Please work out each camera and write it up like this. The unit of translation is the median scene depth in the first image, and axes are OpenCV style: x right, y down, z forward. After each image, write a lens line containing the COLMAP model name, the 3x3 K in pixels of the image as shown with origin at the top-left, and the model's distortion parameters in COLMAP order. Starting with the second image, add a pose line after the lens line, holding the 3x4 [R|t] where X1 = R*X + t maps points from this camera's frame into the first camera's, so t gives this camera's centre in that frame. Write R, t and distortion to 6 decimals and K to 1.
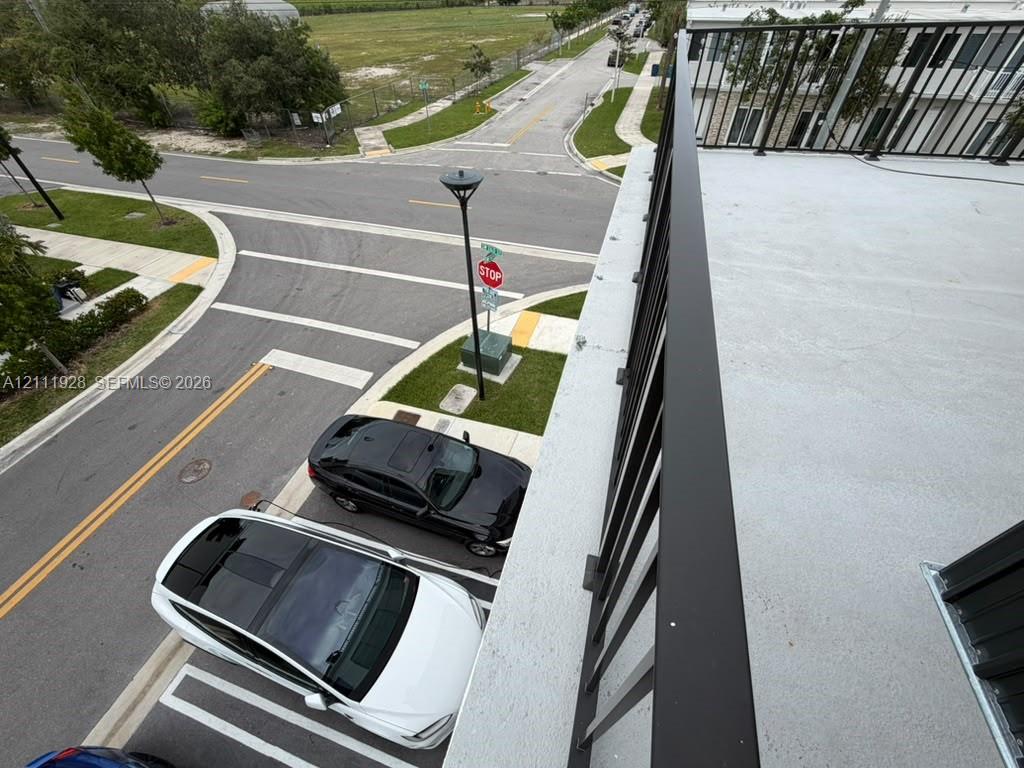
lens RADIAL K [[407.5, 0, 509.7], [0, 407.5, 383.3], [0, 0, 1]] dist [0.000952, -0.000618]
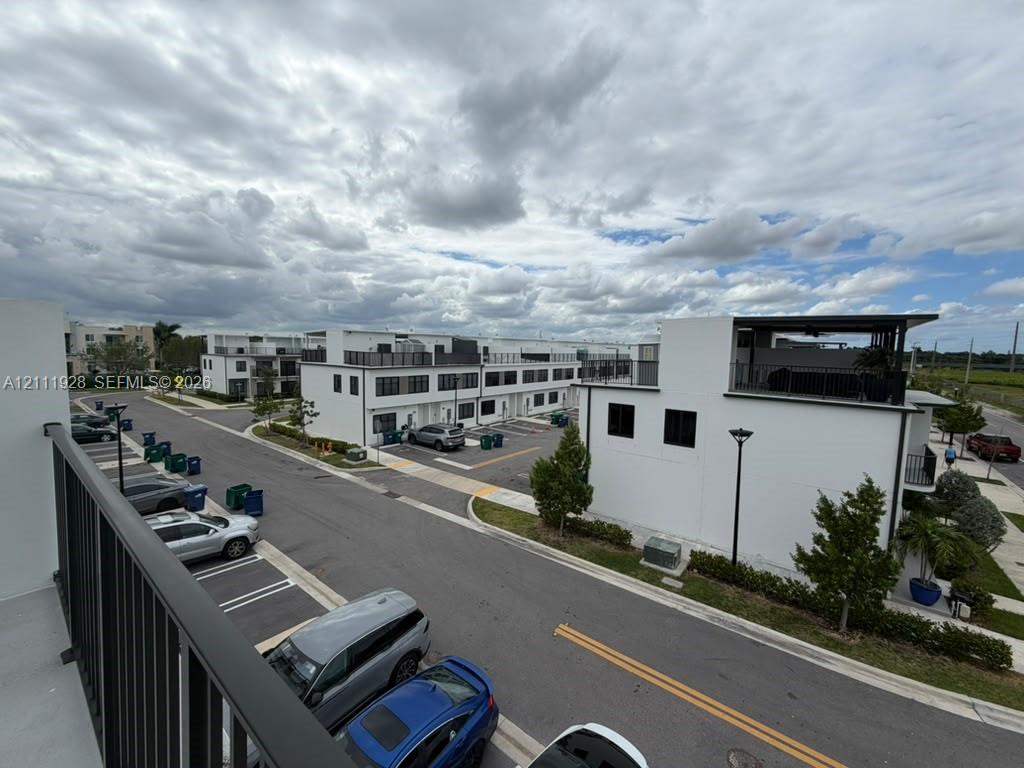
lens RADIAL K [[407.5, 0, 511.9], [0, 407.5, 385.0], [0, 0, 1]] dist [0.000952, -0.000618]
pose [[-0.370068, 0.082528, -0.925332, 0.053643], [-0.664989, 0.672005, 0.325883, -0.103867], [0.648722, 0.735934, -0.193807, 0.094339]]
